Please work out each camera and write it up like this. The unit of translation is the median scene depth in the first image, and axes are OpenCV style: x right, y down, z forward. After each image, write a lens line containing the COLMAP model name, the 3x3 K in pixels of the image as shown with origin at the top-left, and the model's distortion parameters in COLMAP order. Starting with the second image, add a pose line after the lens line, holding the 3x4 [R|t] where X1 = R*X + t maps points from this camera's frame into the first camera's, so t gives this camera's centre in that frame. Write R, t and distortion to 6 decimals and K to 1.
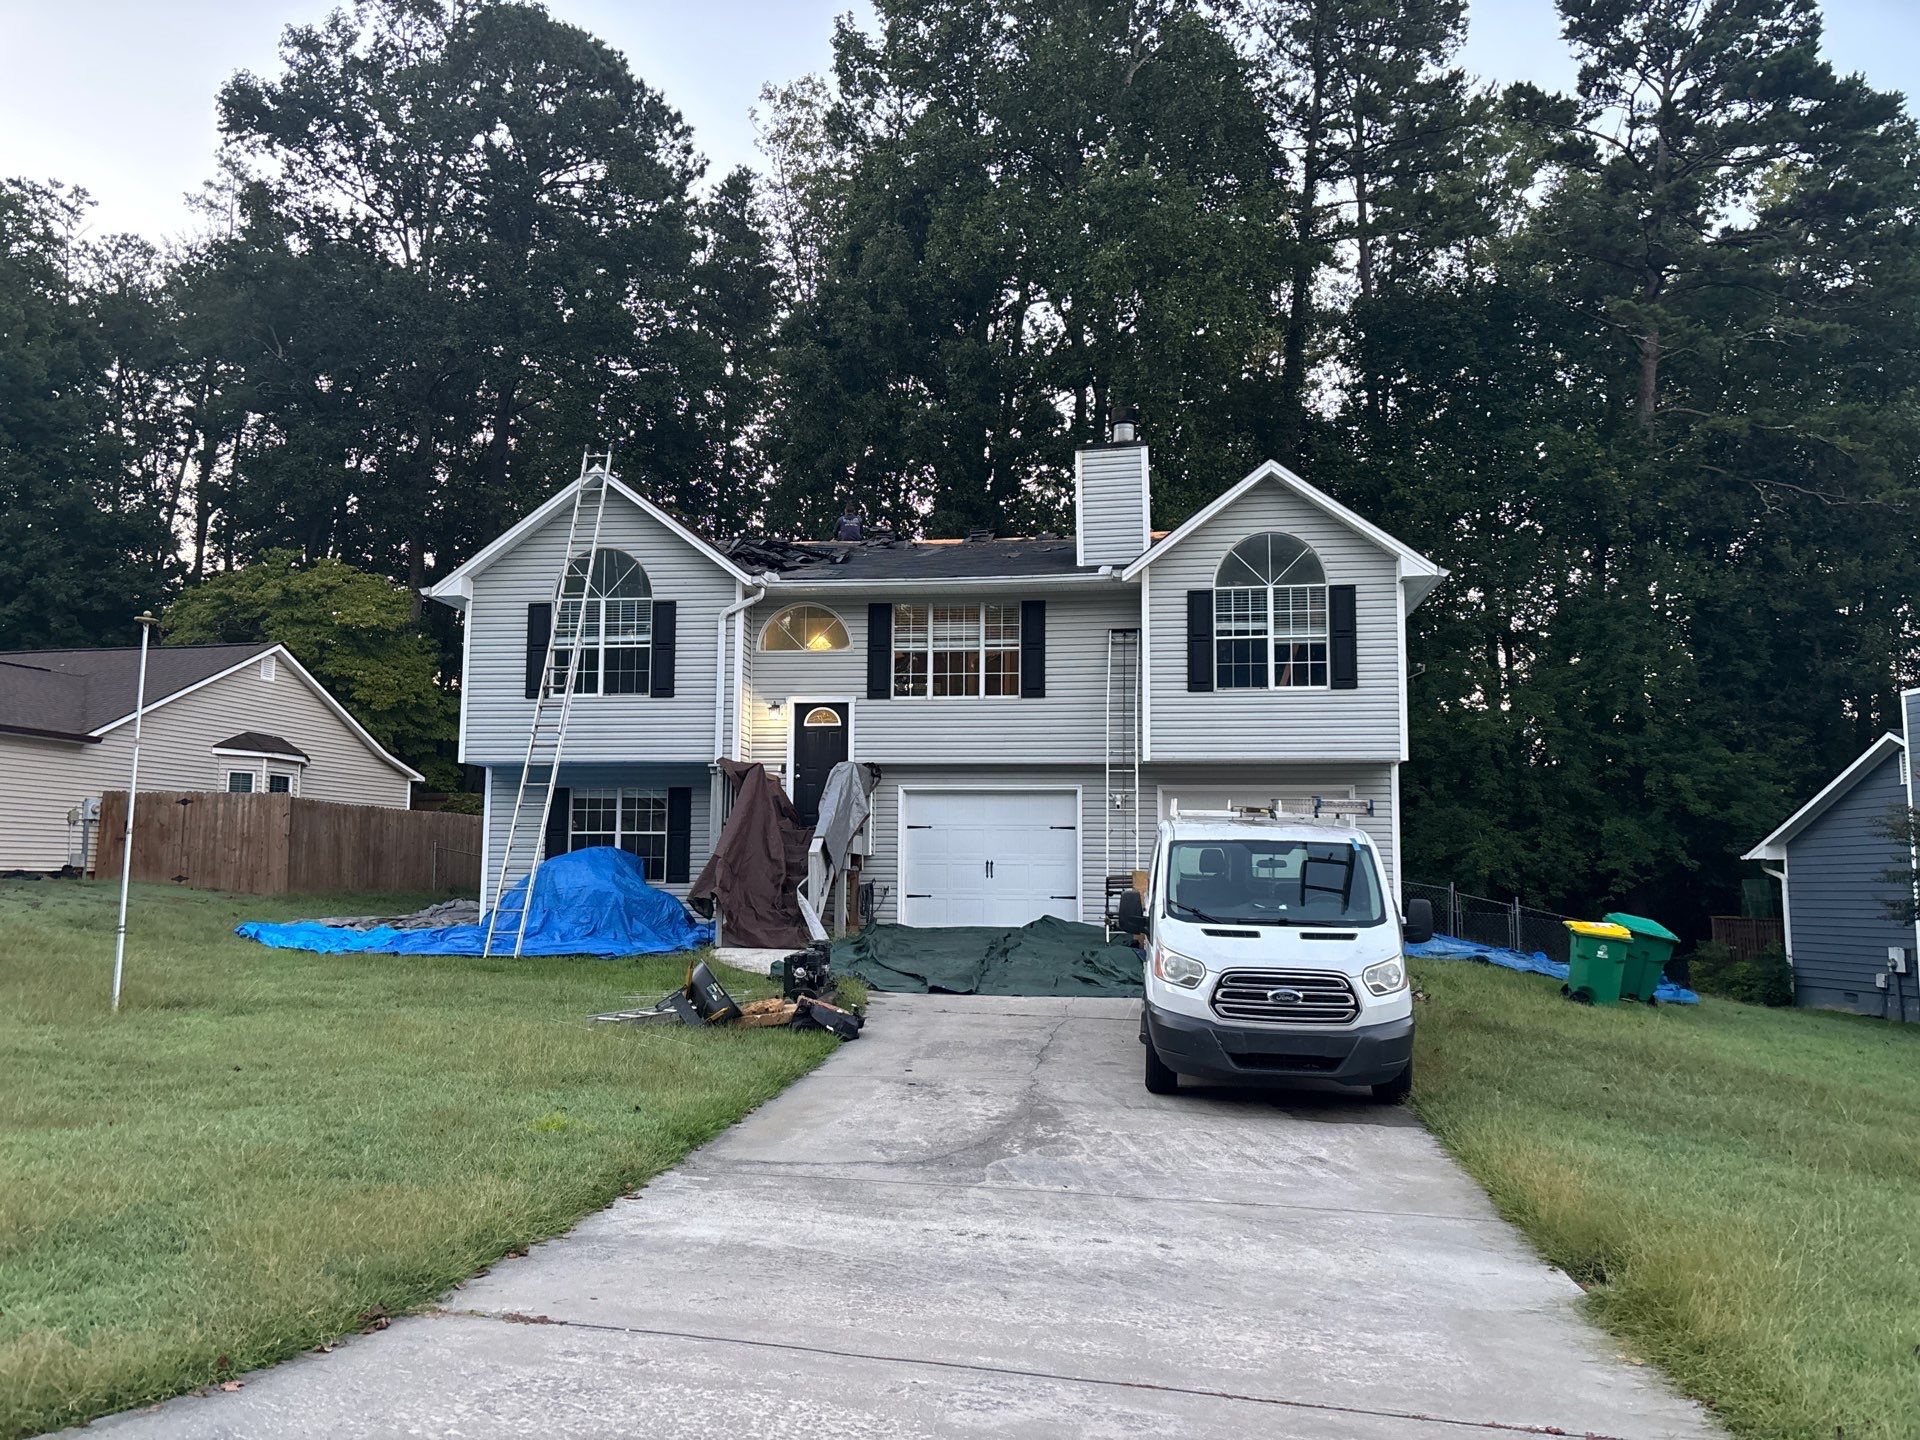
lens RADIAL K [[1417.6, 0, 959.6], [0, 1417.6, 739.1], [0, 0, 1]] dist [0.062053, -0.047849]
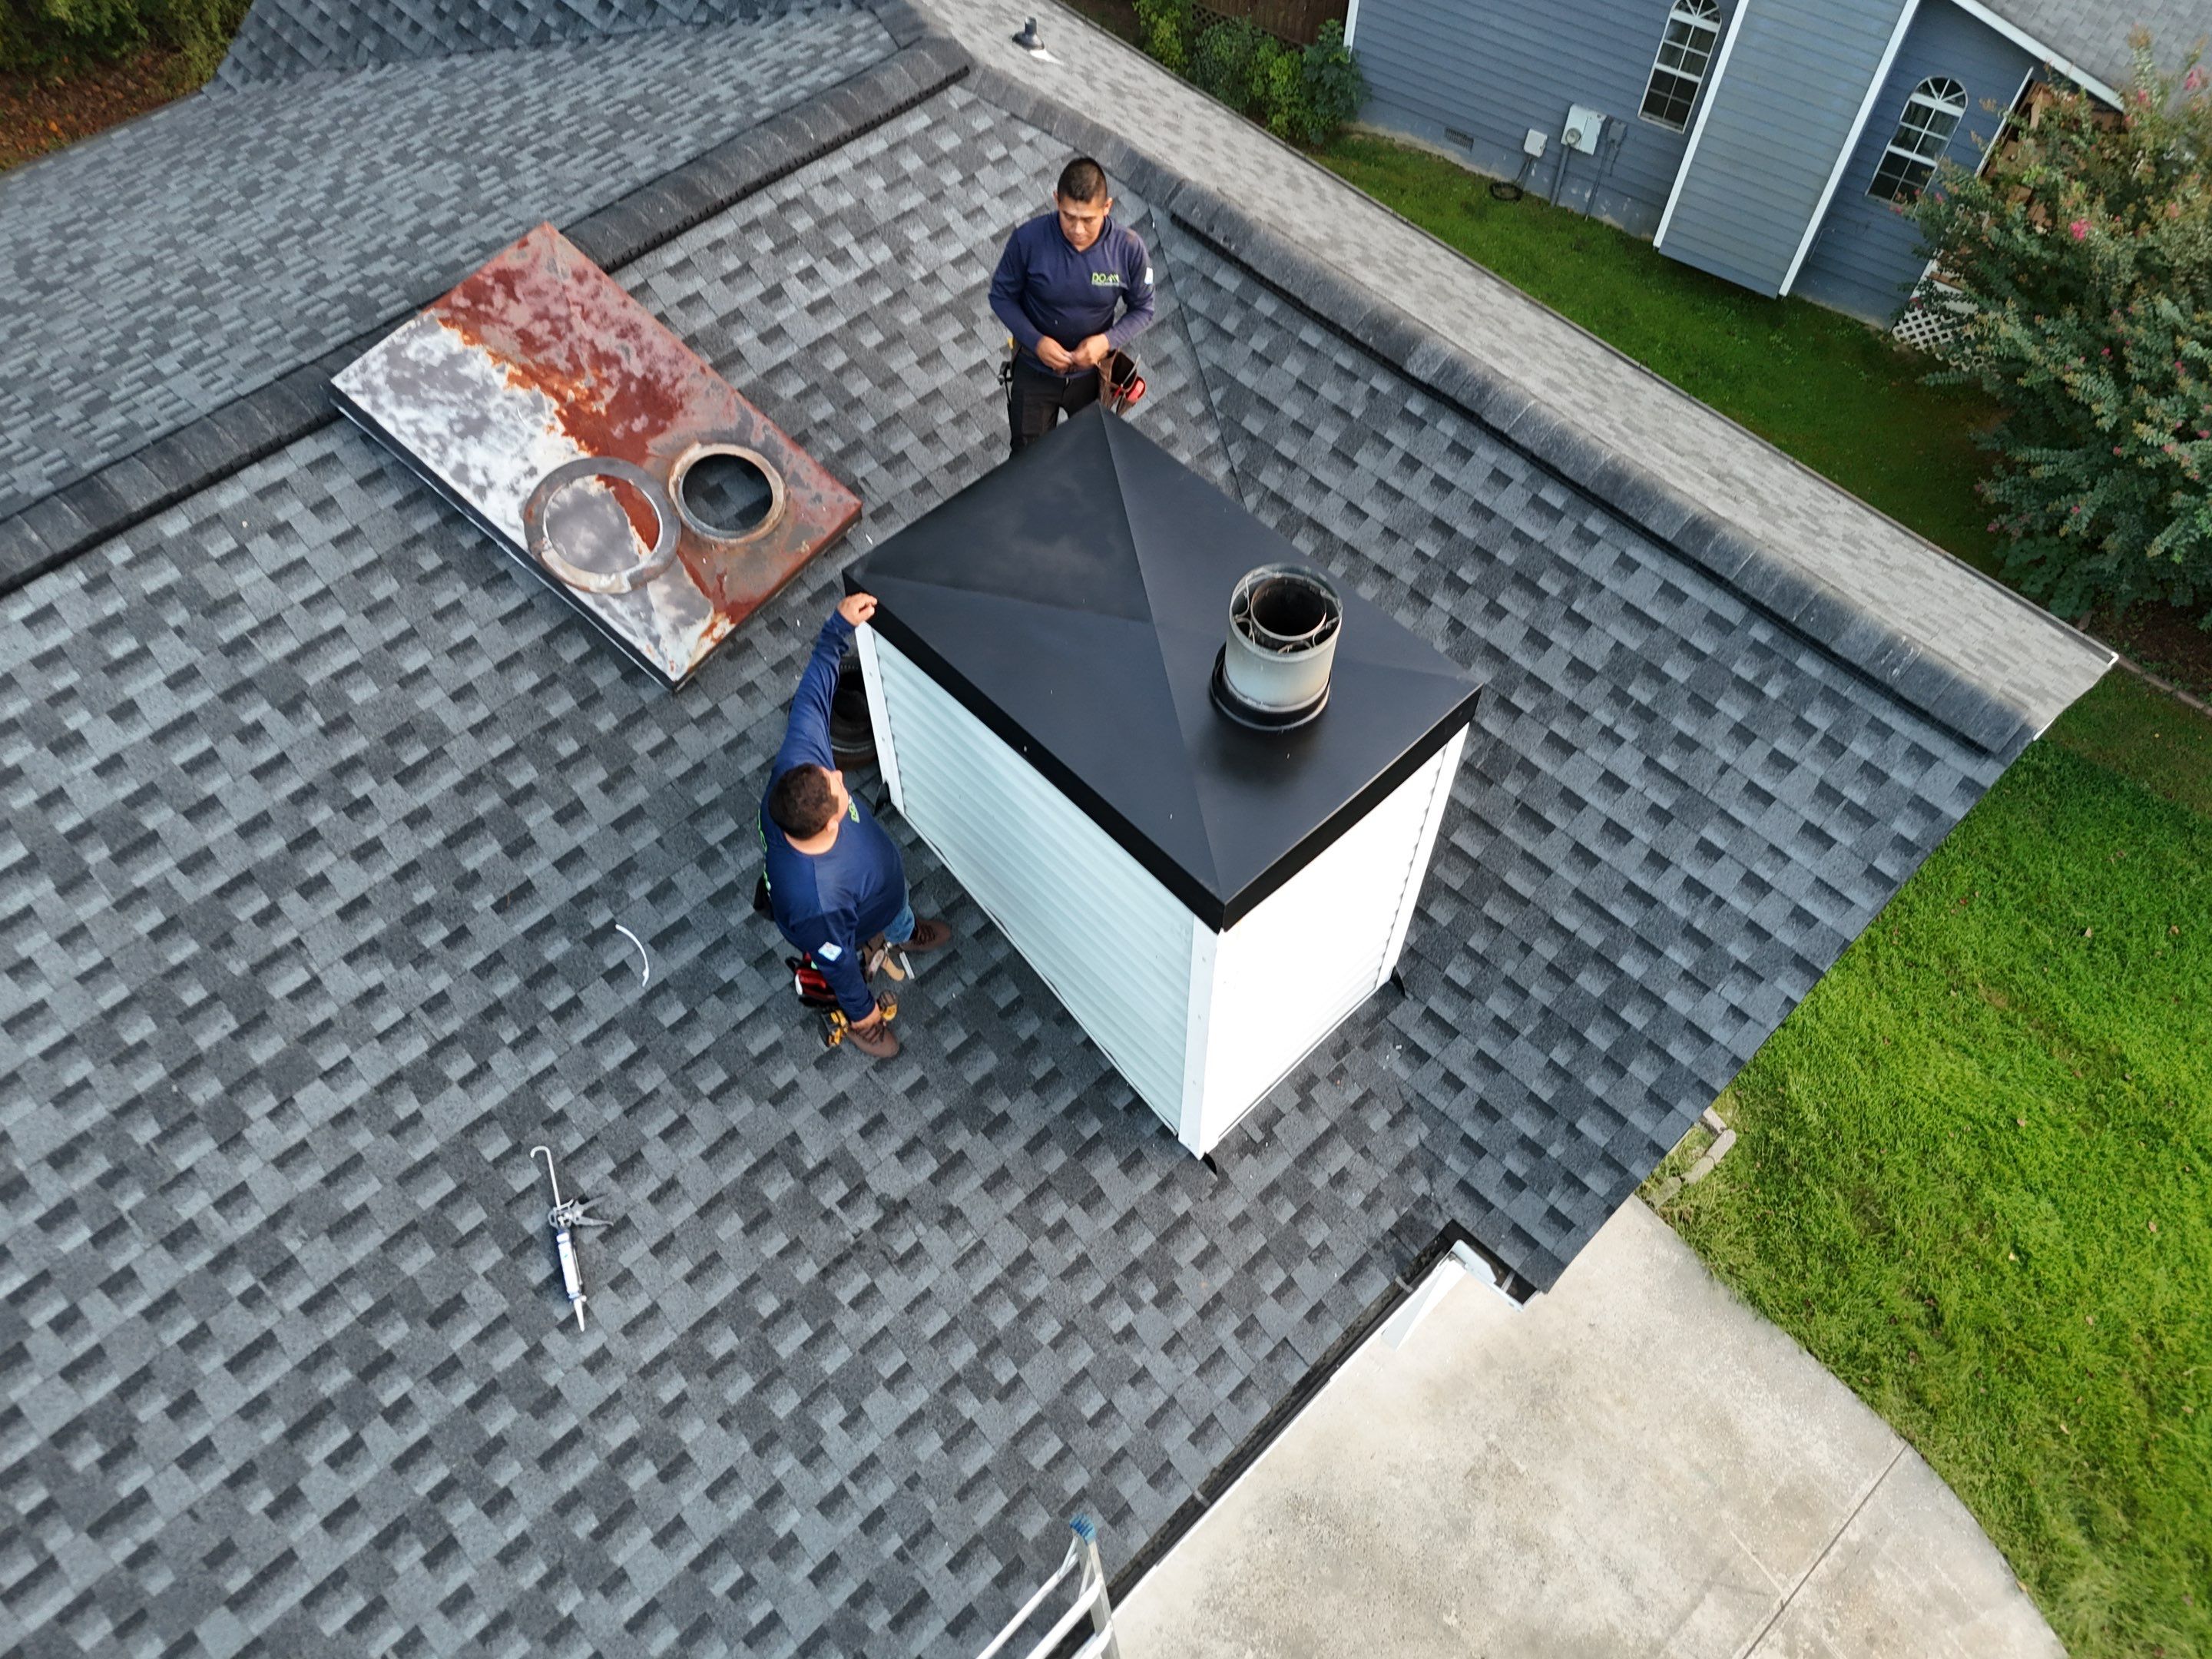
lens RADIAL K [[1633.2, 0, 1110.1], [0, 1633.2, 828.1], [0, 0, 1]] dist [0.062053, -0.047849]
pose [[0.611327, -0.664681, 0.429509, -0.008683], [-0.090009, 0.480816, 0.872190, -0.393368], [-0.786242, -0.571853, 0.234109, 0.983286]]
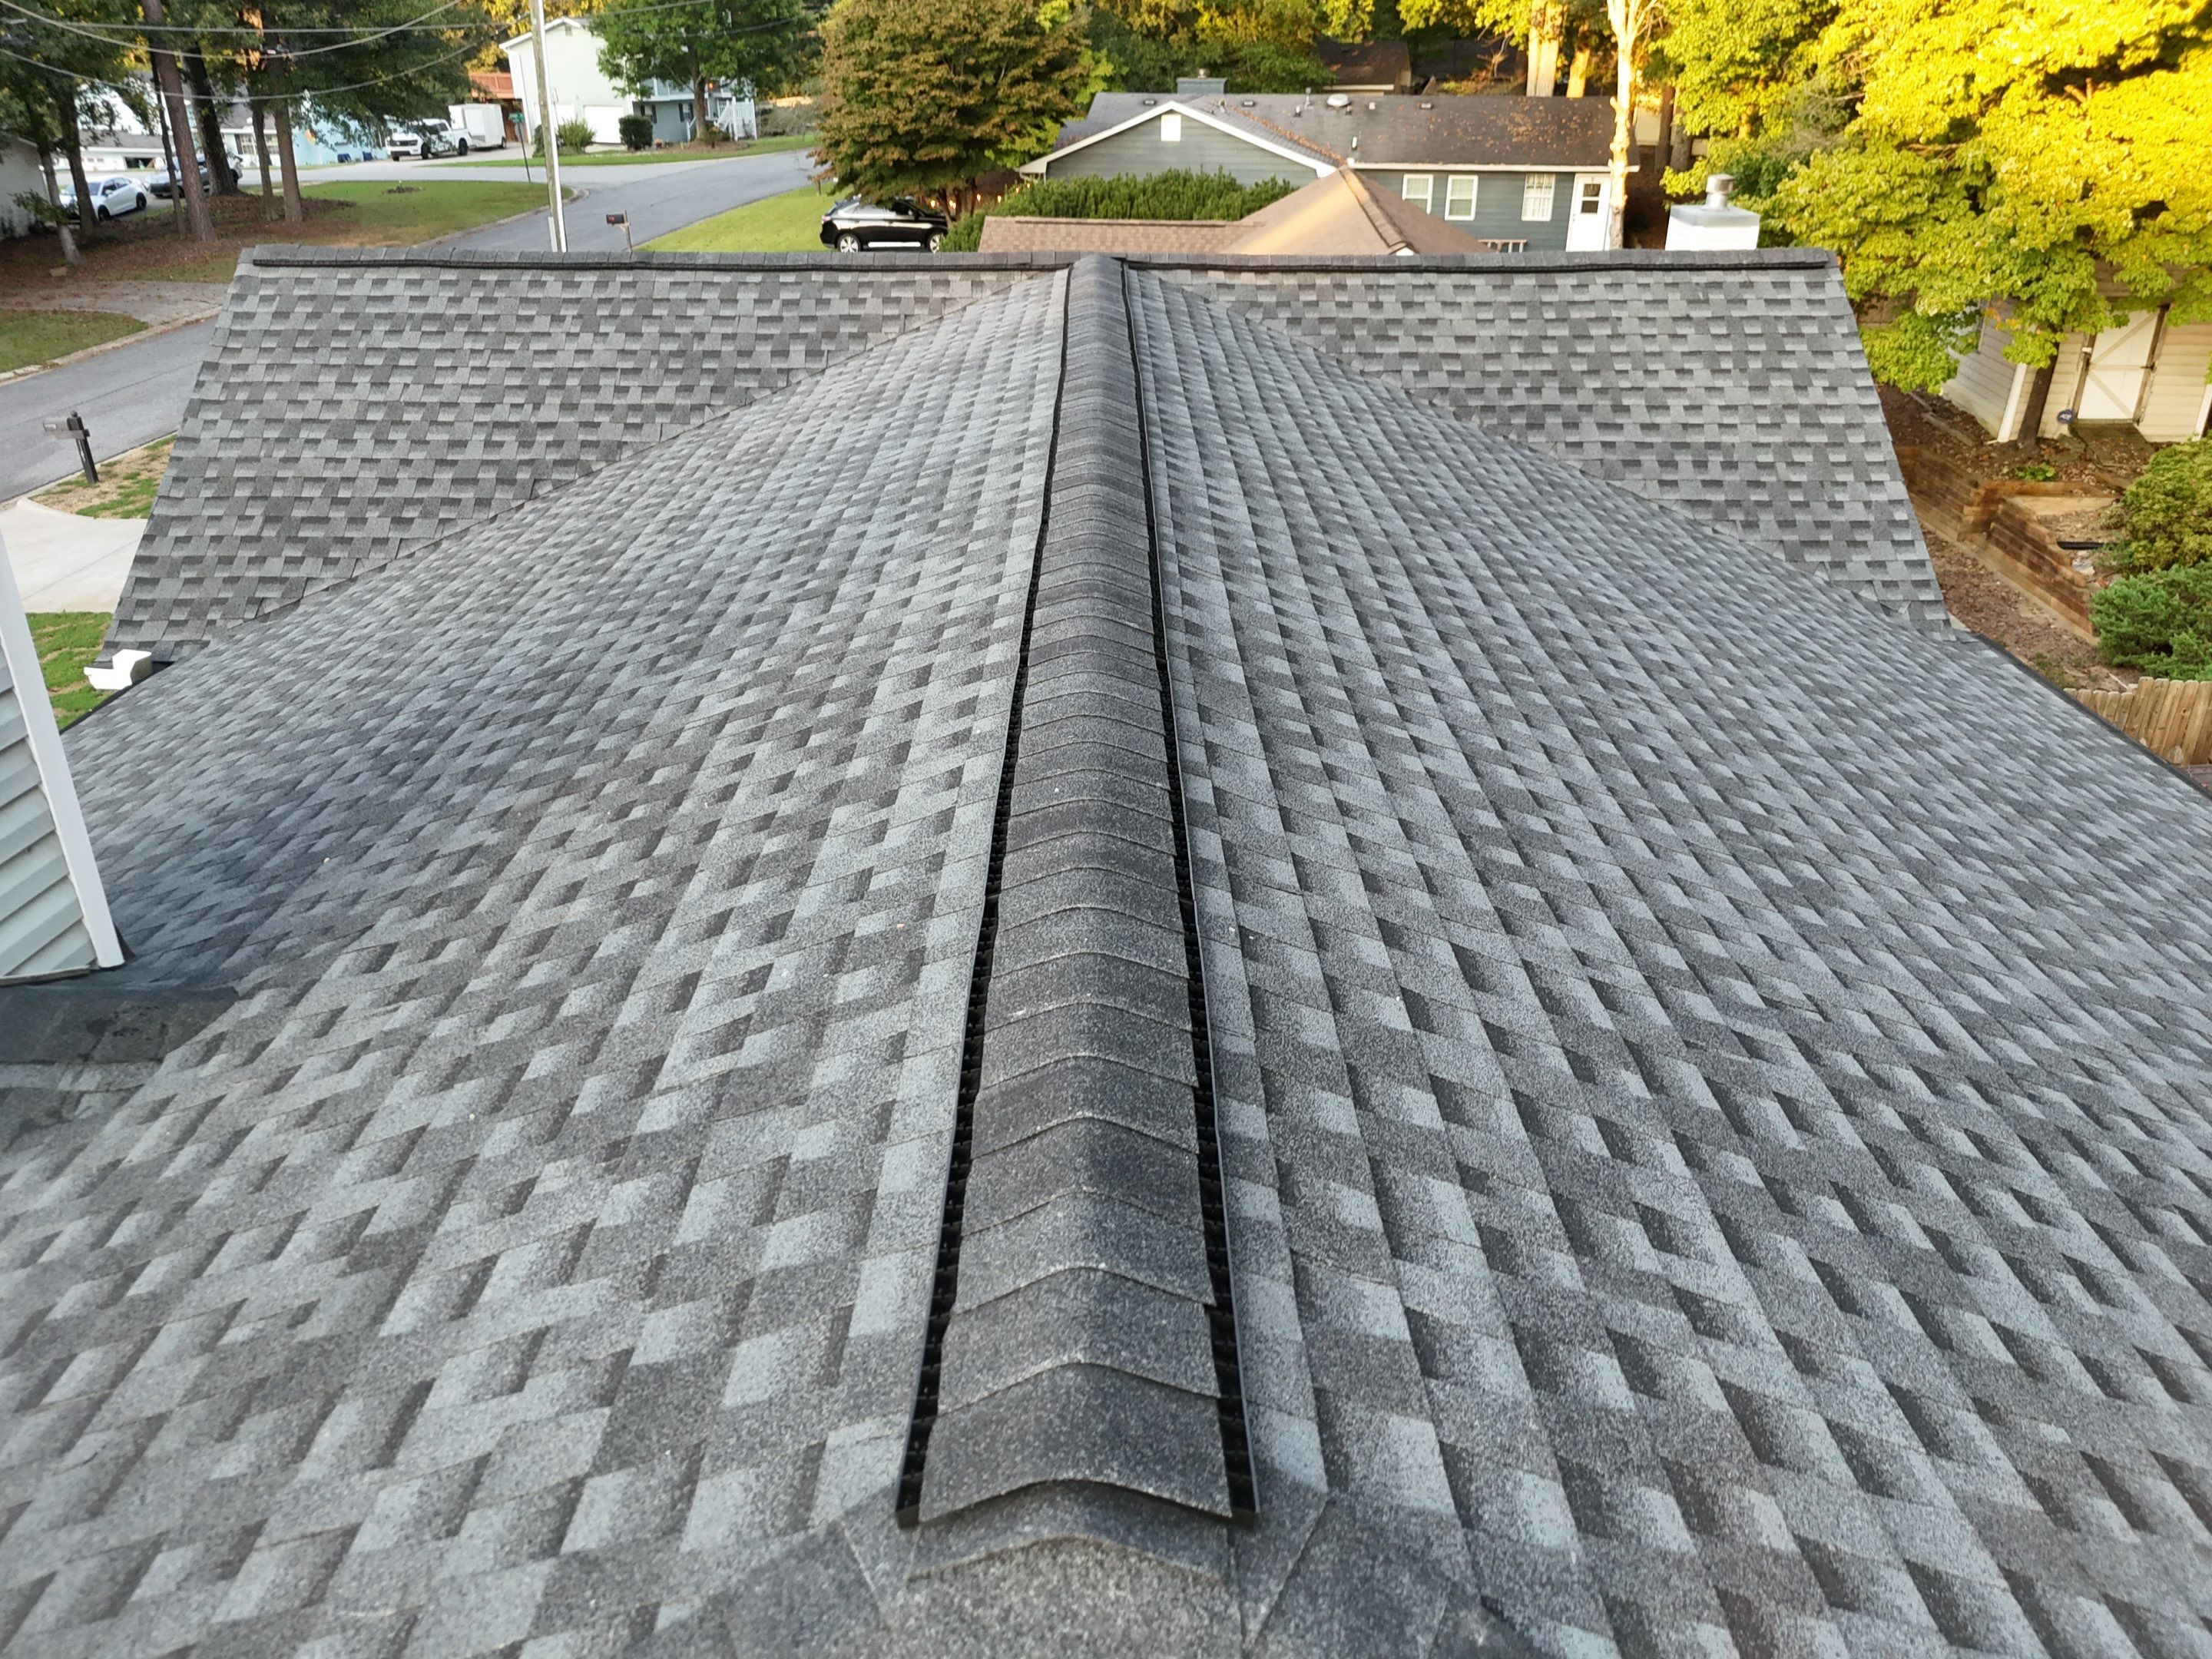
lens RADIAL K [[1633.2, 0, 1120.0], [0, 1633.2, 838.3], [0, 0, 1]] dist [0.062053, -0.047849]
pose [[0.151108, 0.423859, -0.893034, 0.271097], [0.094088, 0.893139, 0.439829, -0.227823], [0.984029, -0.150486, 0.095080, 1.178904]]
